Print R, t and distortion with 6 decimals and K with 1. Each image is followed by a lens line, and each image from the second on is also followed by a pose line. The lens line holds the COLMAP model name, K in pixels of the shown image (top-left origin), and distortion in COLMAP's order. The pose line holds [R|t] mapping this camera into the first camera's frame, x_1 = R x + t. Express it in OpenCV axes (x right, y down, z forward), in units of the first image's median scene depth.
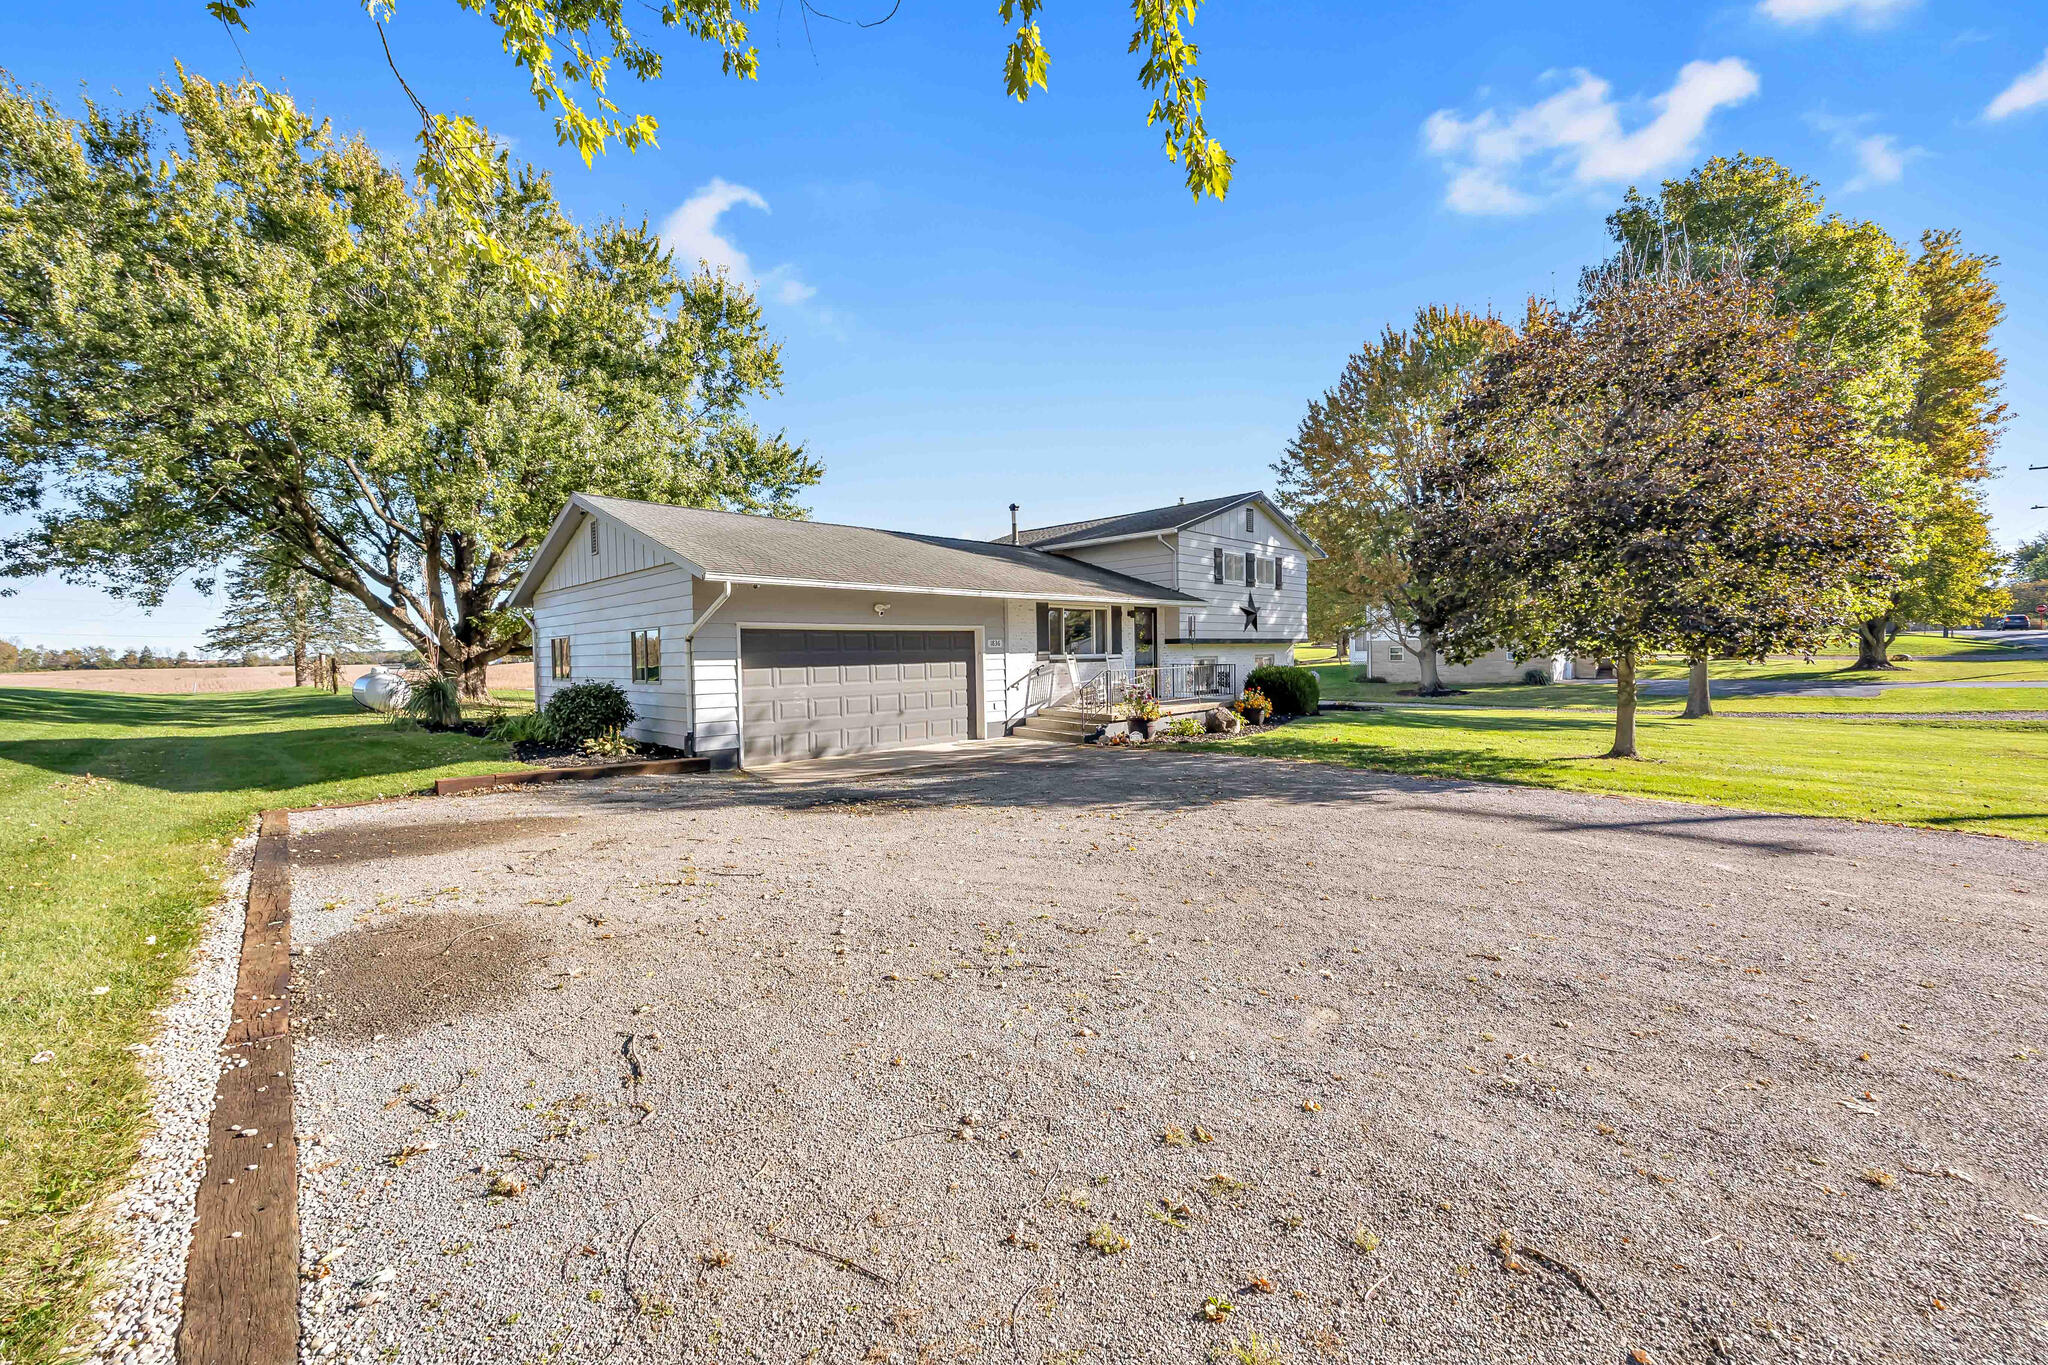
lens RADIAL K [[824.4, 0, 1013.8], [0, 824.4, 657.2], [0, 0, 1]] dist [0.001783, 0.000138]
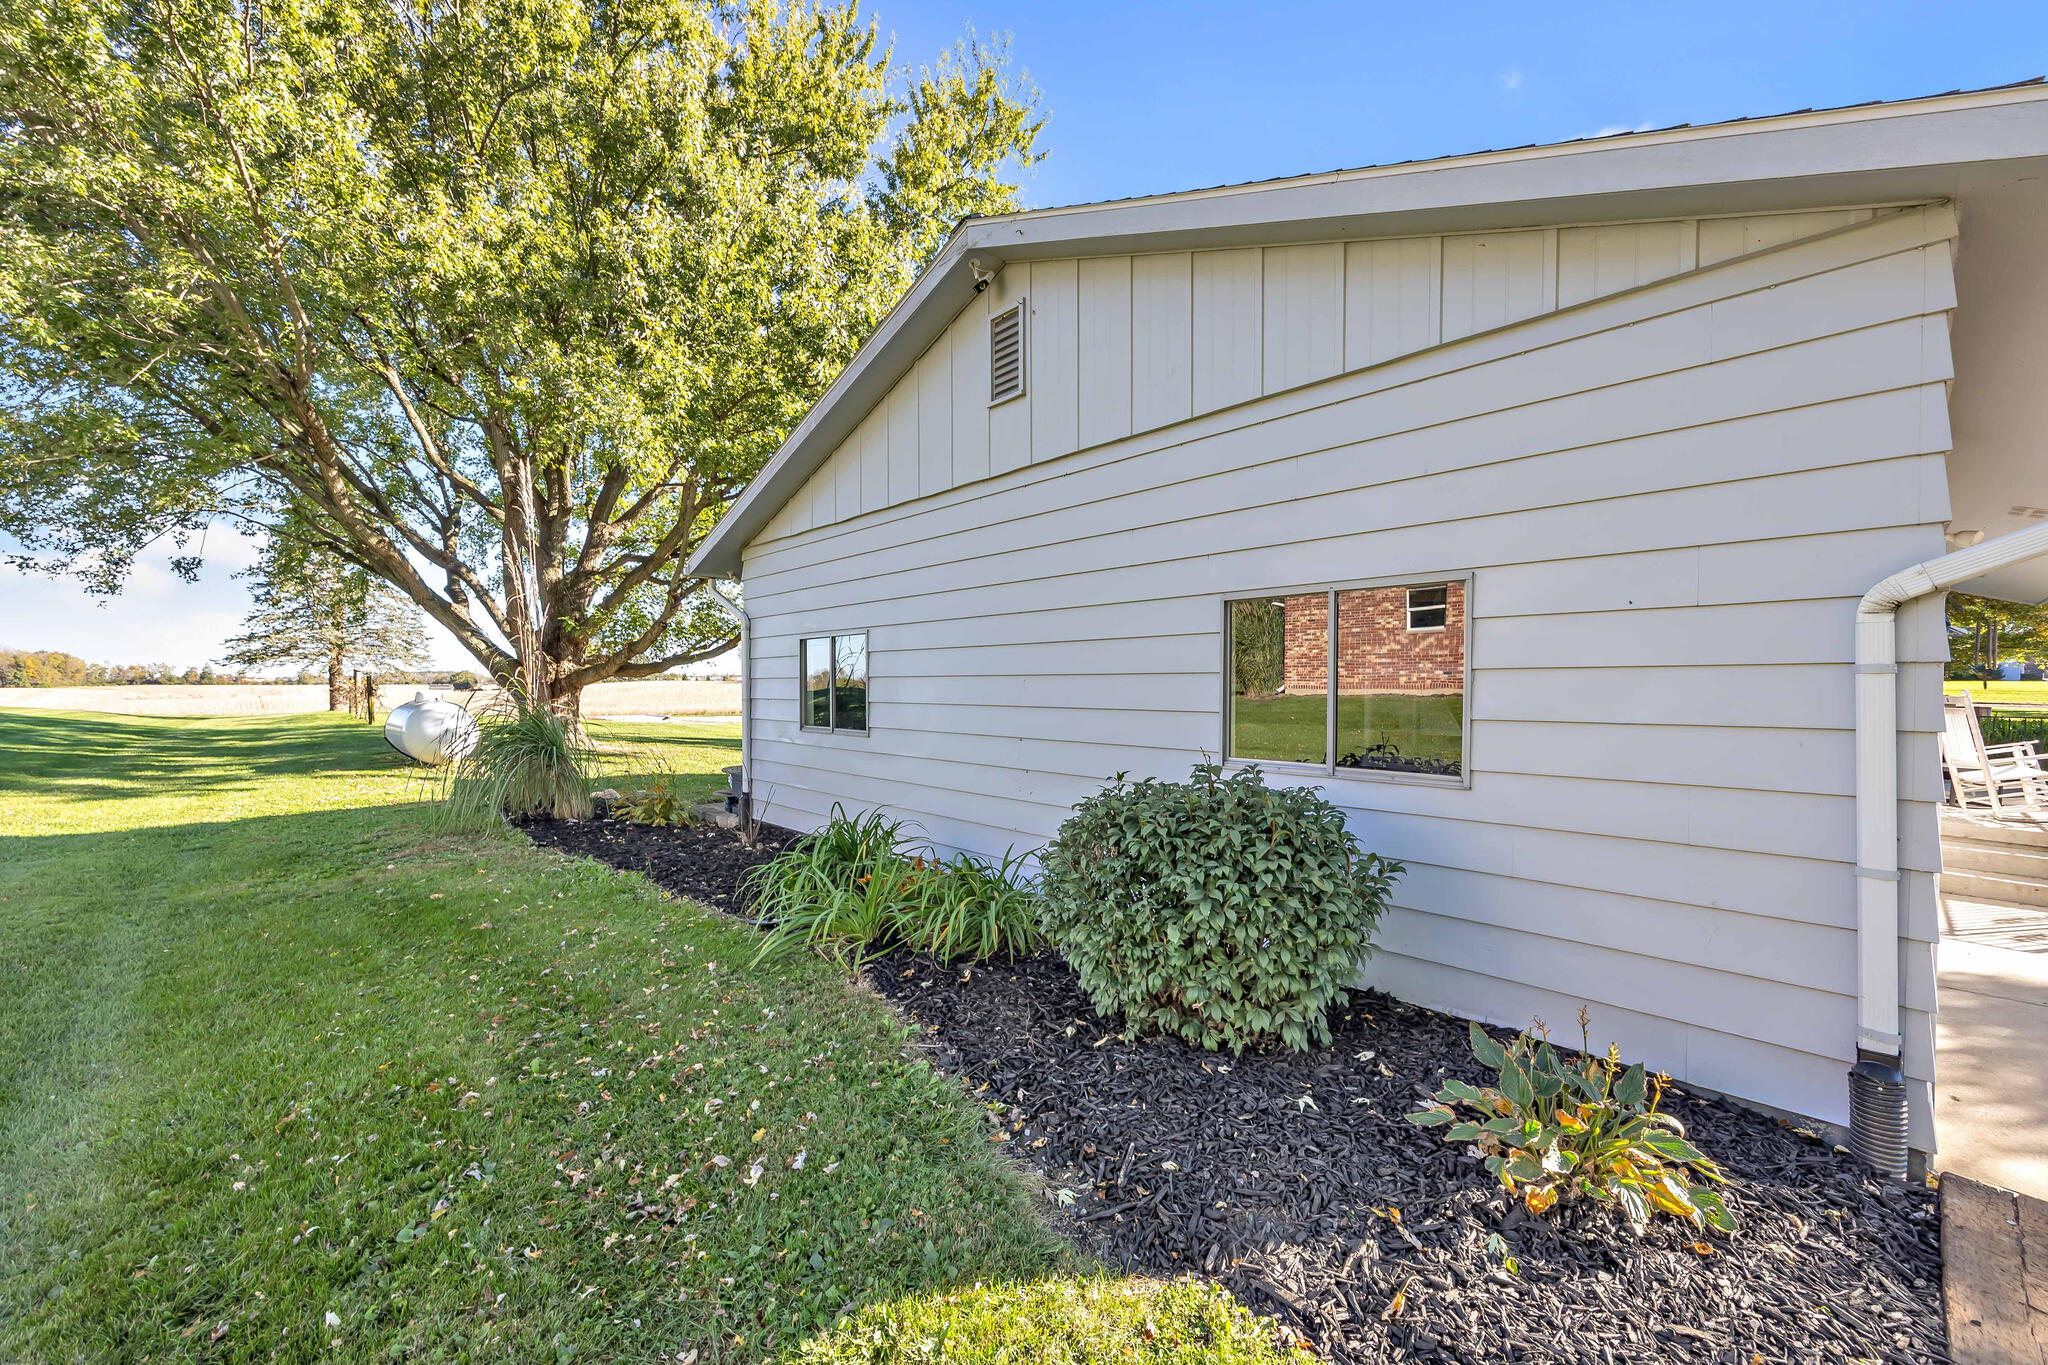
lens RADIAL K [[832.6, 0, 1024.0], [0, 832.6, 682.5], [0, 0, 1]] dist [-0.000433, 0.000065]
pose [[0.999206, 0.019203, -0.034915, -0.249778], [-0.019515, 0.999772, -0.008628, 0.002193], [0.034742, 0.009303, 0.999353, 0.325156]]
